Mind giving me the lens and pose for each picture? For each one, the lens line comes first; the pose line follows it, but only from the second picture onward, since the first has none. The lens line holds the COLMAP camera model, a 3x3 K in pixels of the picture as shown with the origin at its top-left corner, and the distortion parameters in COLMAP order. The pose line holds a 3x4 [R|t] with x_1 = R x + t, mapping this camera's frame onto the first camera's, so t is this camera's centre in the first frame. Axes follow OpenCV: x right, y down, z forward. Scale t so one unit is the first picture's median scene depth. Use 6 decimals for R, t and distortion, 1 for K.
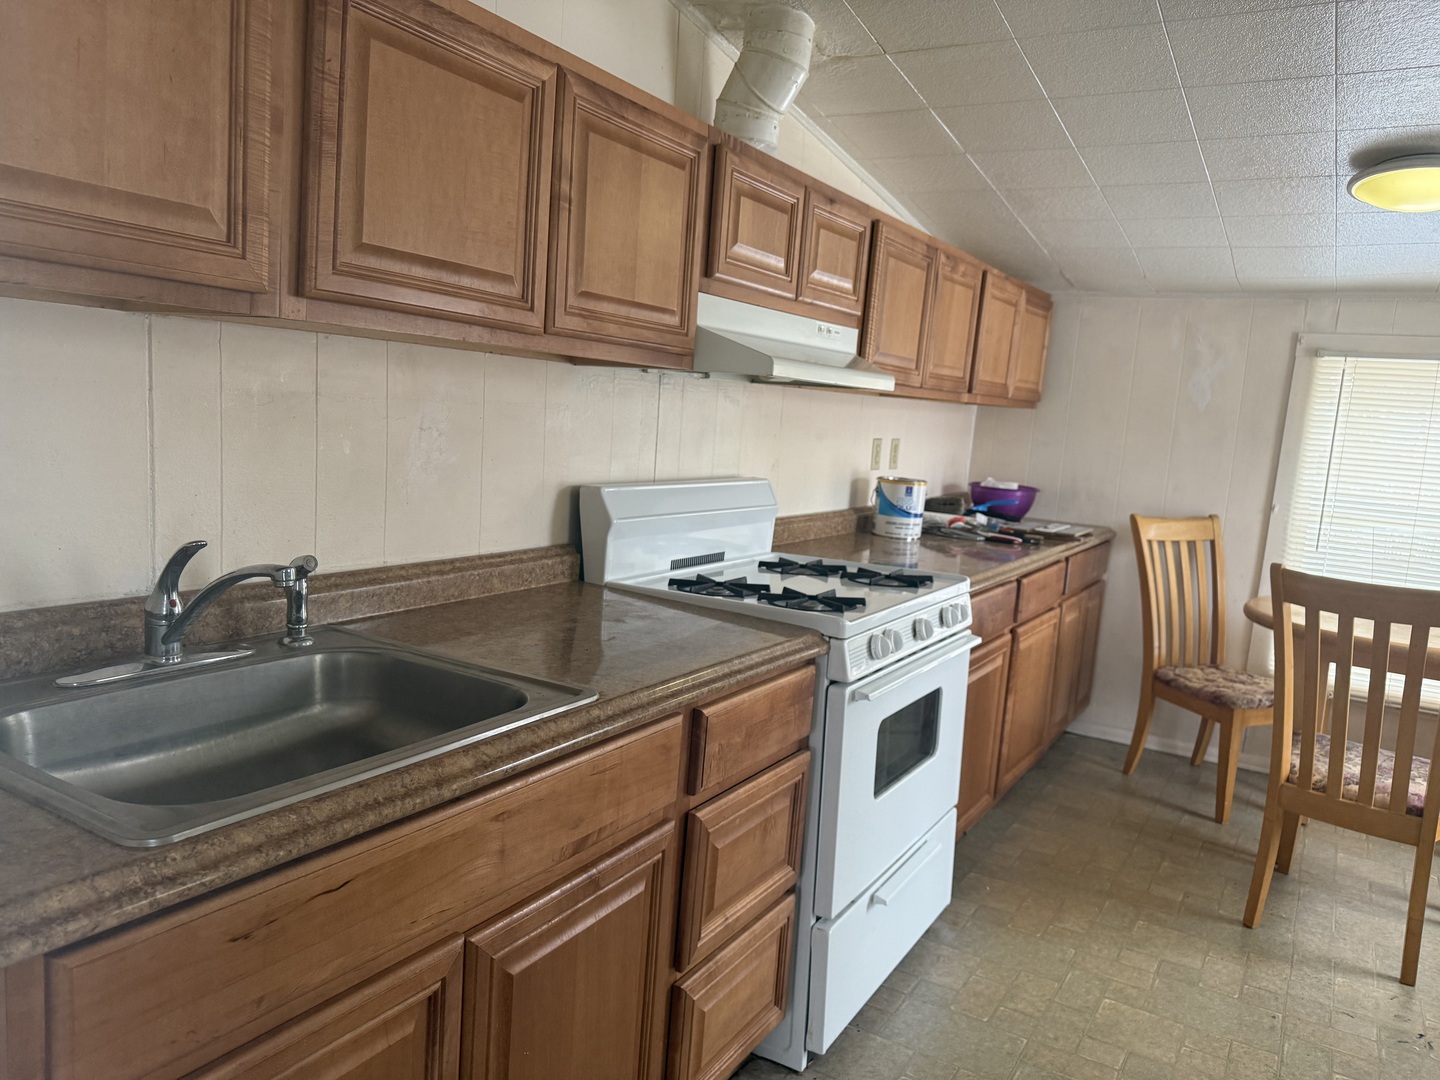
lens RADIAL K [[1030.6, 0, 720.5], [0, 1030.6, 546.3], [0, 0, 1]] dist [0.085455, -0.088904]
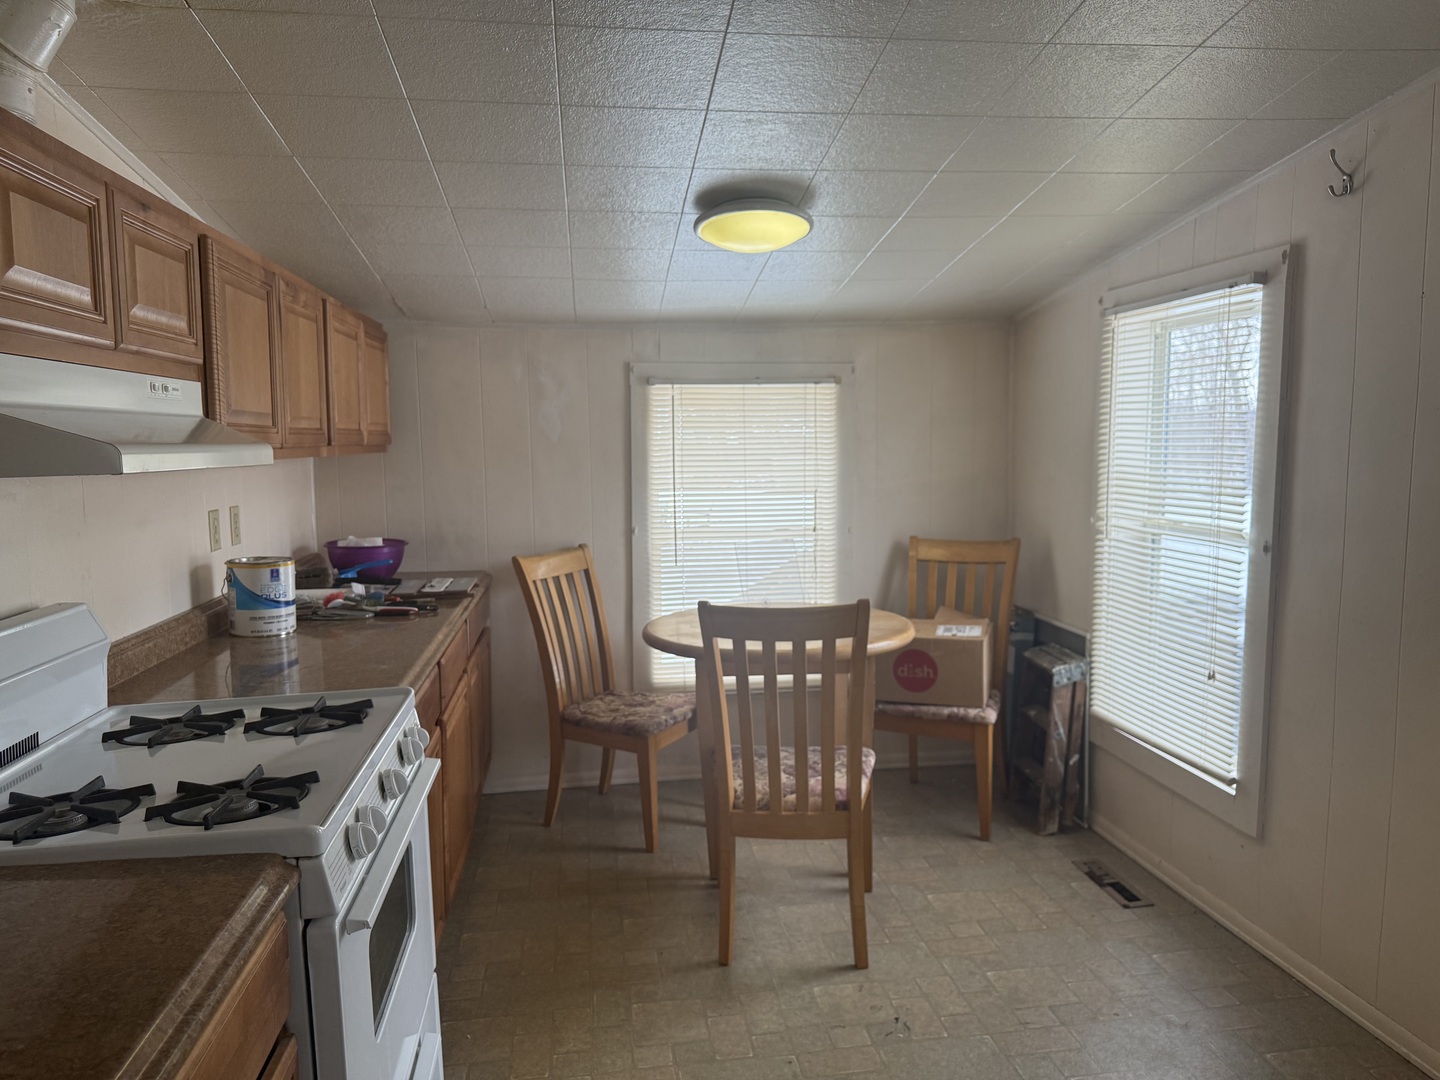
lens RADIAL K [[1030.6, 0, 720.5], [0, 1030.6, 546.3], [0, 0, 1]] dist [0.085455, -0.088904]
pose [[0.777890, -0.144425, 0.611579, -0.037086], [0.153546, 0.987415, 0.037878, -0.052257], [-0.609353, 0.064440, 0.790276, 0.157994]]
